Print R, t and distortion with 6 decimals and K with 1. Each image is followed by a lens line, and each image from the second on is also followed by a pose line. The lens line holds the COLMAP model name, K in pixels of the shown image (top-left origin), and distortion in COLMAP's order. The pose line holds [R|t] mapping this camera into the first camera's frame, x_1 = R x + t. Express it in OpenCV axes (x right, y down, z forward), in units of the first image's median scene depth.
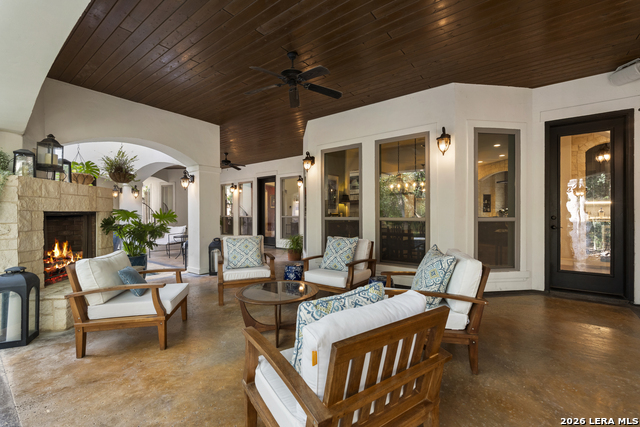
lens RADIAL K [[278.3, 0, 320.0], [0, 278.3, 213.5], [0, 0, 1]] dist [-0.002524, -0.000223]
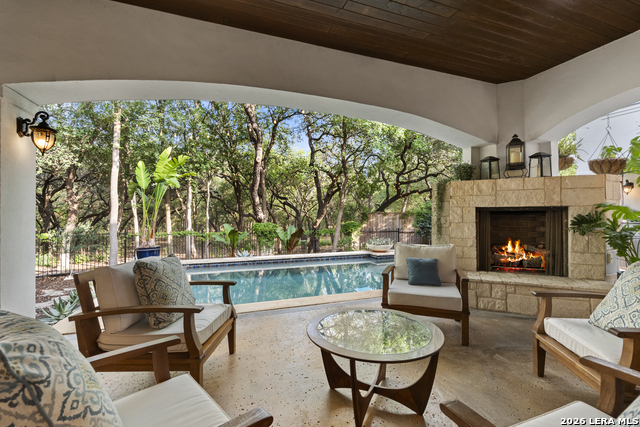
lens RADIAL K [[278.3, 0, 320.0], [0, 278.3, 213.5], [0, 0, 1]] dist [-0.002524, -0.000223]
pose [[-0.530379, 0.003018, -0.847755, 0.218056], [0.001688, 0.999995, 0.002504, 0.008754], [0.847759, -0.000103, -0.530382, 0.615400]]
